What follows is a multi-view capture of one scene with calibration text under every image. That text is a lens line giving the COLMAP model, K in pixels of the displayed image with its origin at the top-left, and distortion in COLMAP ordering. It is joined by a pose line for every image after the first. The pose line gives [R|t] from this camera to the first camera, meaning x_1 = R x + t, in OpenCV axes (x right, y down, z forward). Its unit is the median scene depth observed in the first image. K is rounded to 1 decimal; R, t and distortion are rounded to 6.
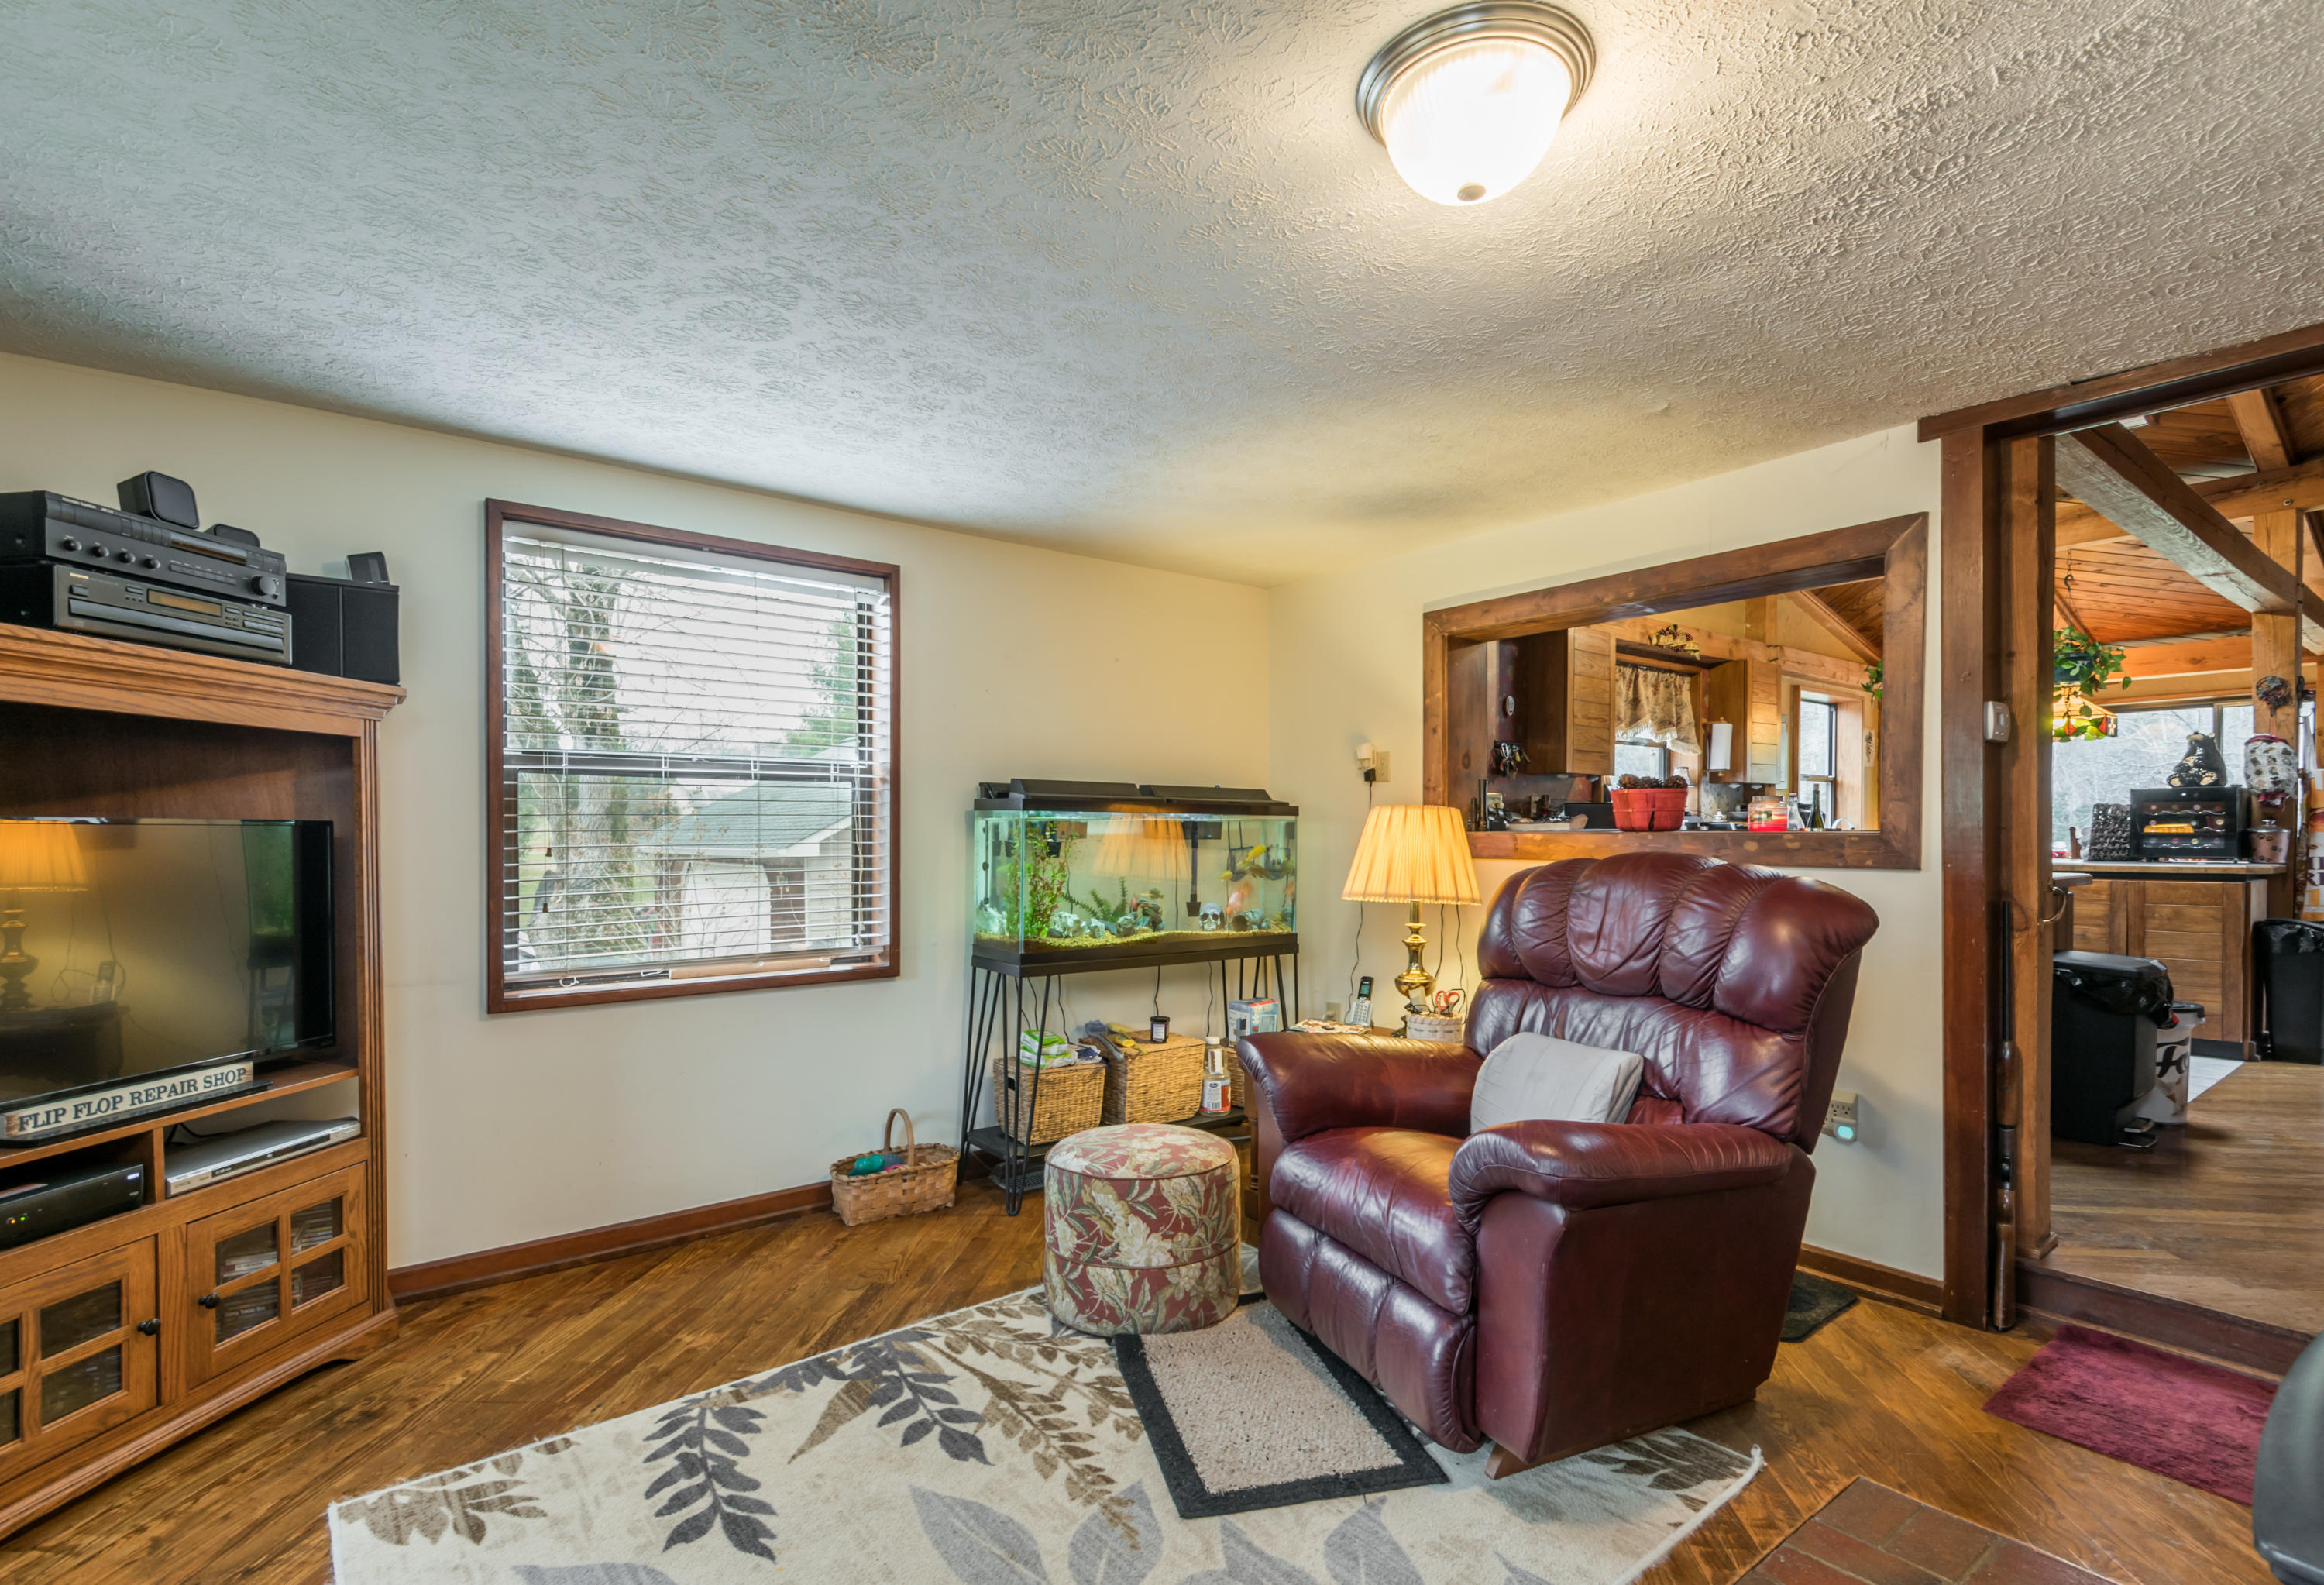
lens RADIAL K [[1090.5, 0, 1149.5], [0, 1090.5, 861.4], [0, 0, 1]] dist [0.046891, -0.032456]
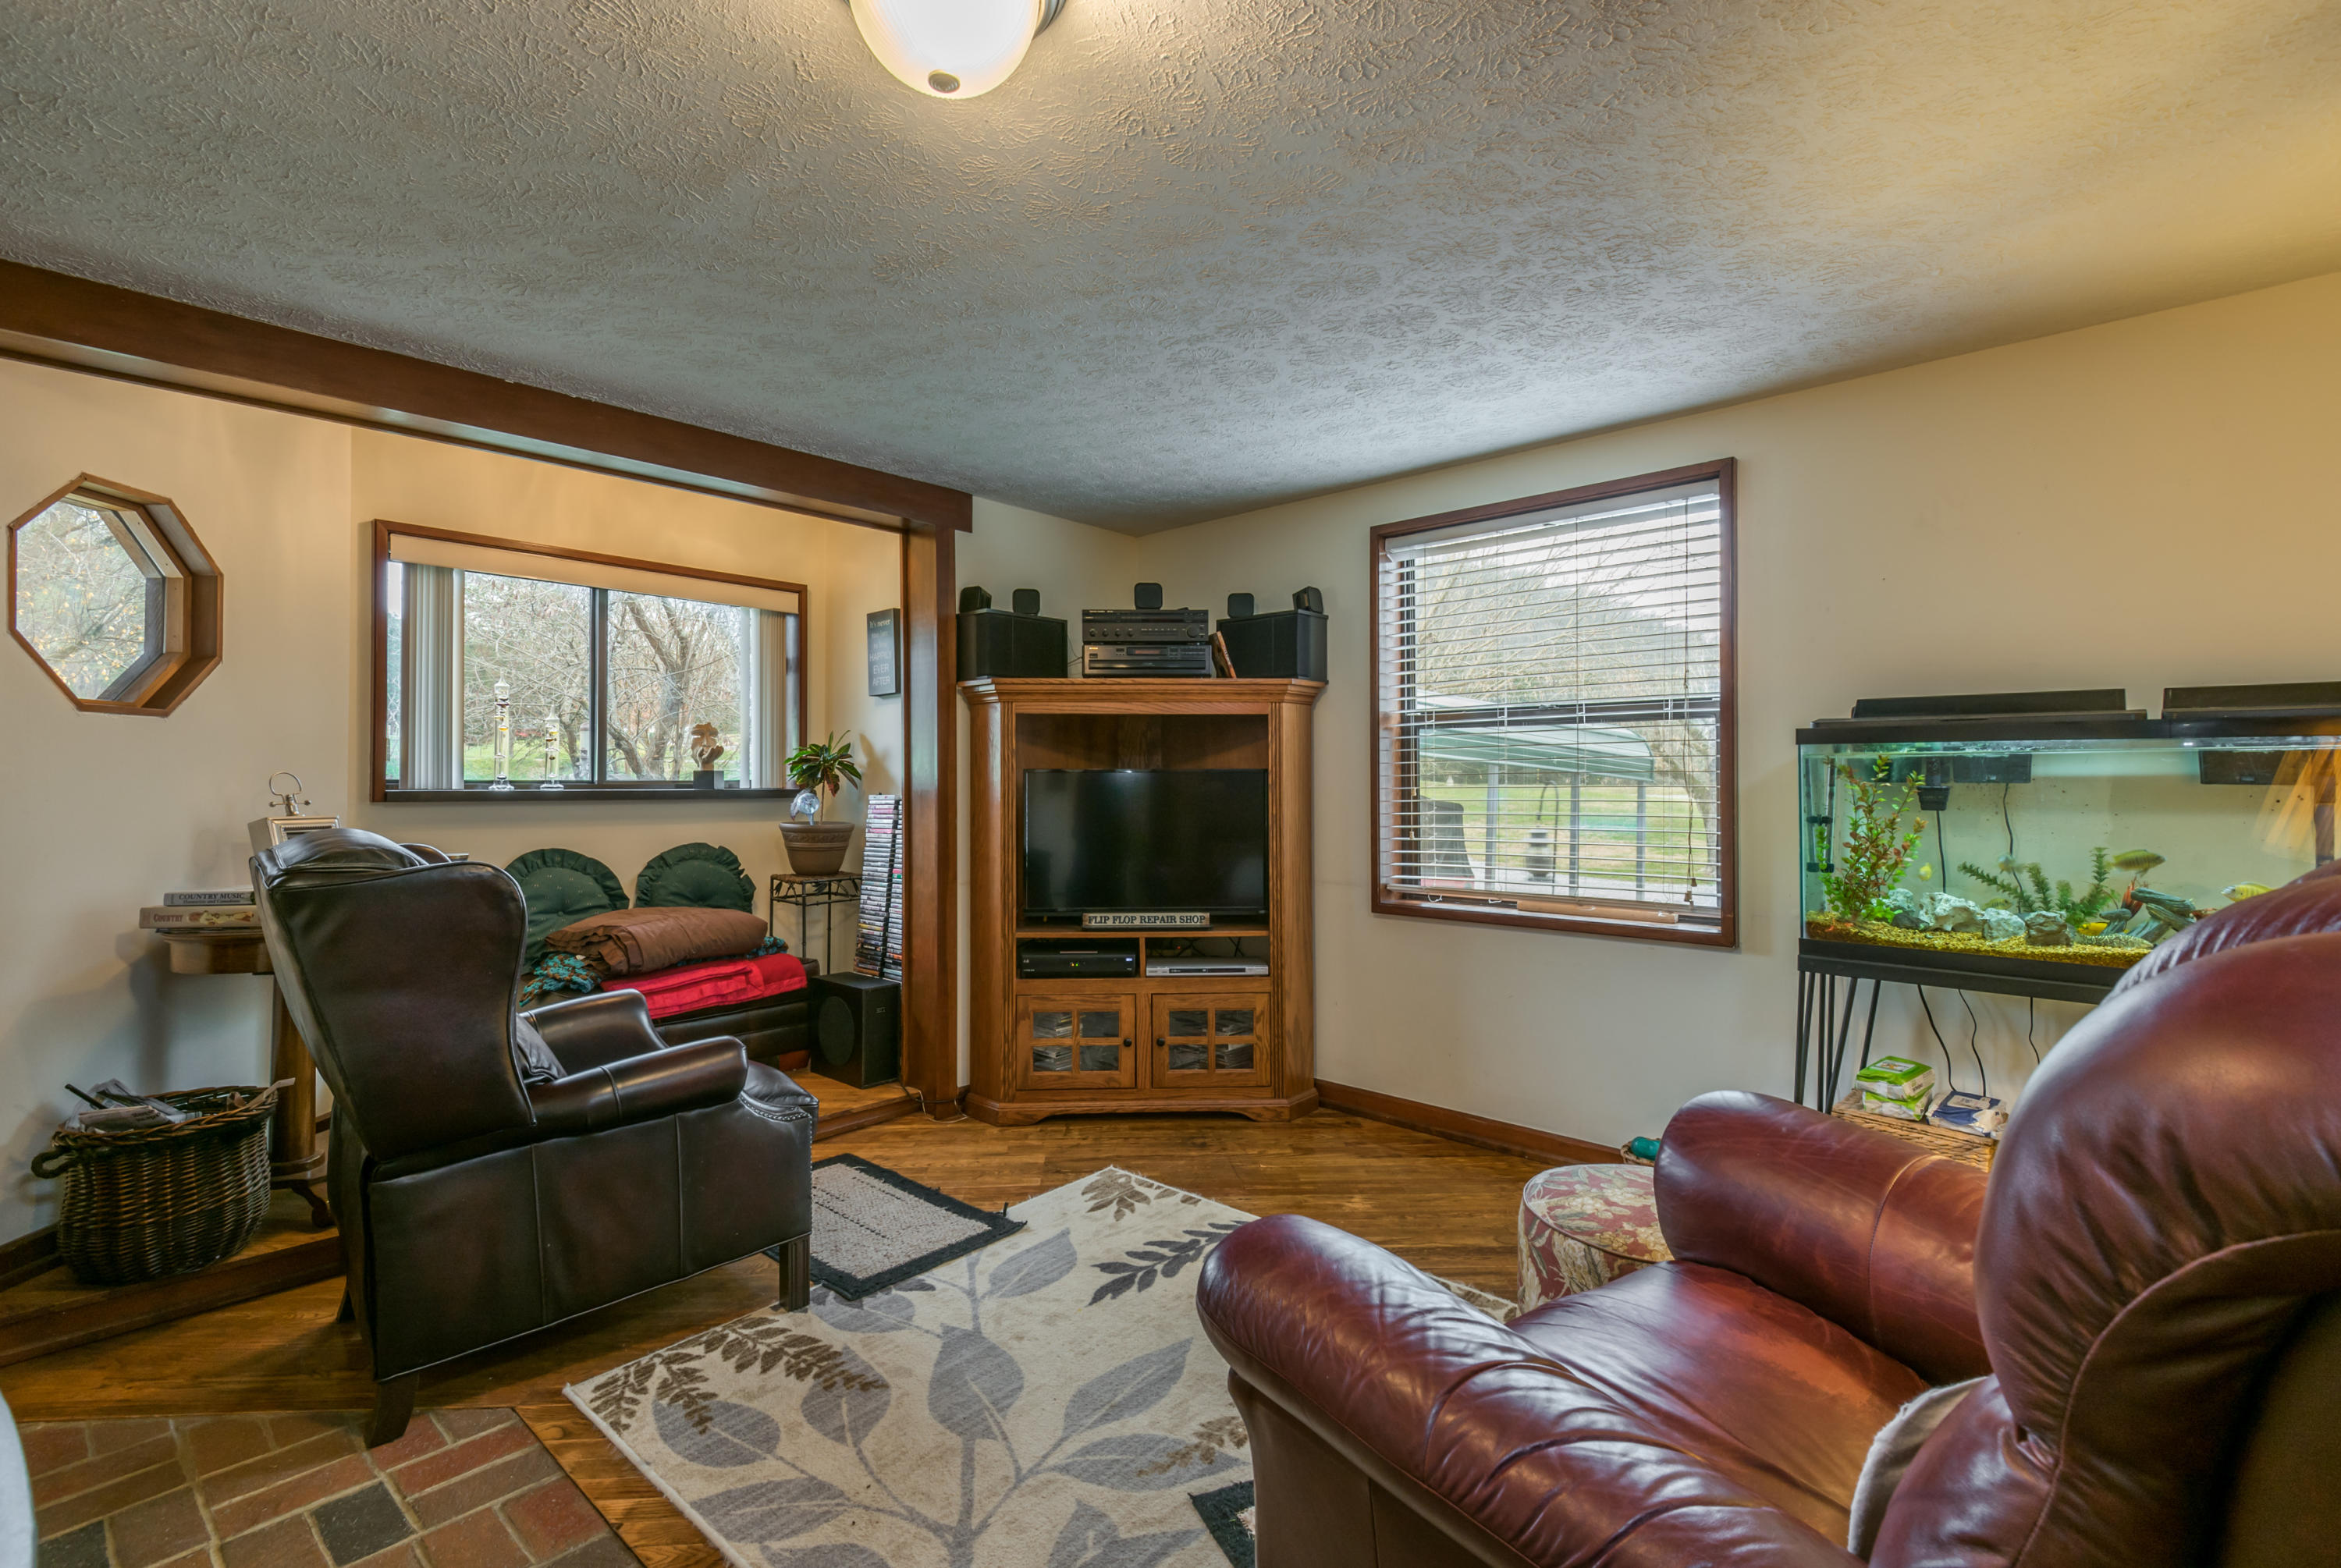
lens RADIAL K [[1055.3, 0, 1170.5], [0, 1055.3, 784.0], [0, 0, 1]] dist [0.037432, -0.028894]
pose [[0.175786, 0.003036, -0.984424, 0.706696], [-0.025947, 0.999662, -0.001550, -0.009927], [0.984086, 0.025816, 0.175805, 0.620289]]
